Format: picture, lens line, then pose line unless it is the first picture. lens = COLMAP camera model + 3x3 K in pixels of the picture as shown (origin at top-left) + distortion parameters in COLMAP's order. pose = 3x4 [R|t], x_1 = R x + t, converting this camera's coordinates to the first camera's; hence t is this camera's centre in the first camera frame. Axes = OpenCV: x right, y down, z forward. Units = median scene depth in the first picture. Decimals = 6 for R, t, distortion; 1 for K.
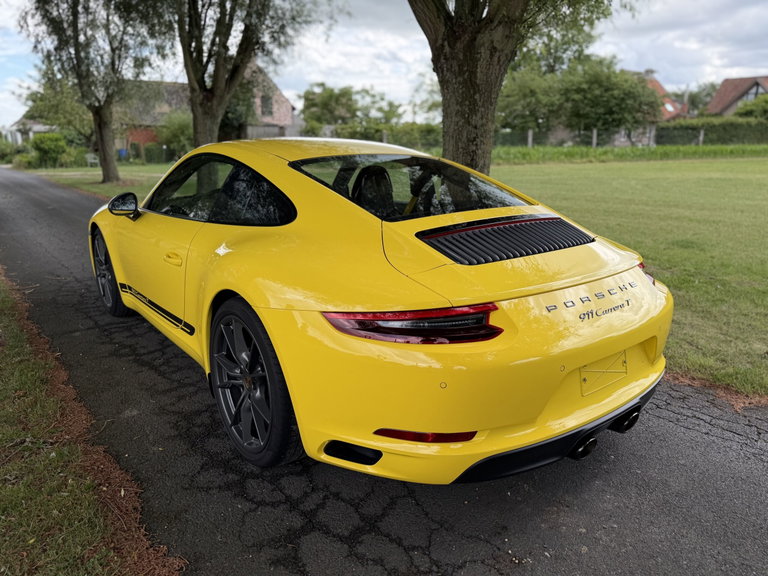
lens RADIAL K [[537.7, 0, 386.0], [0, 537.7, 276.1], [0, 0, 1]] dist [-0.001815, 0.000365]
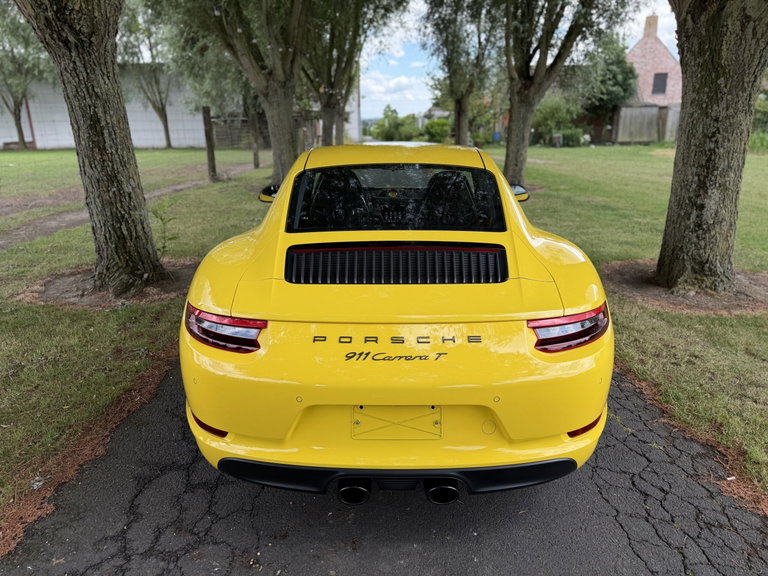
lens RADIAL K [[537.7, 0, 386.0], [0, 537.7, 276.1], [0, 0, 1]] dist [-0.001815, 0.000365]
pose [[0.805791, 0.152116, -0.572331, 0.268177], [-0.135737, 0.988159, 0.071530, -0.039696], [0.576435, 0.020049, 0.816897, 0.074556]]
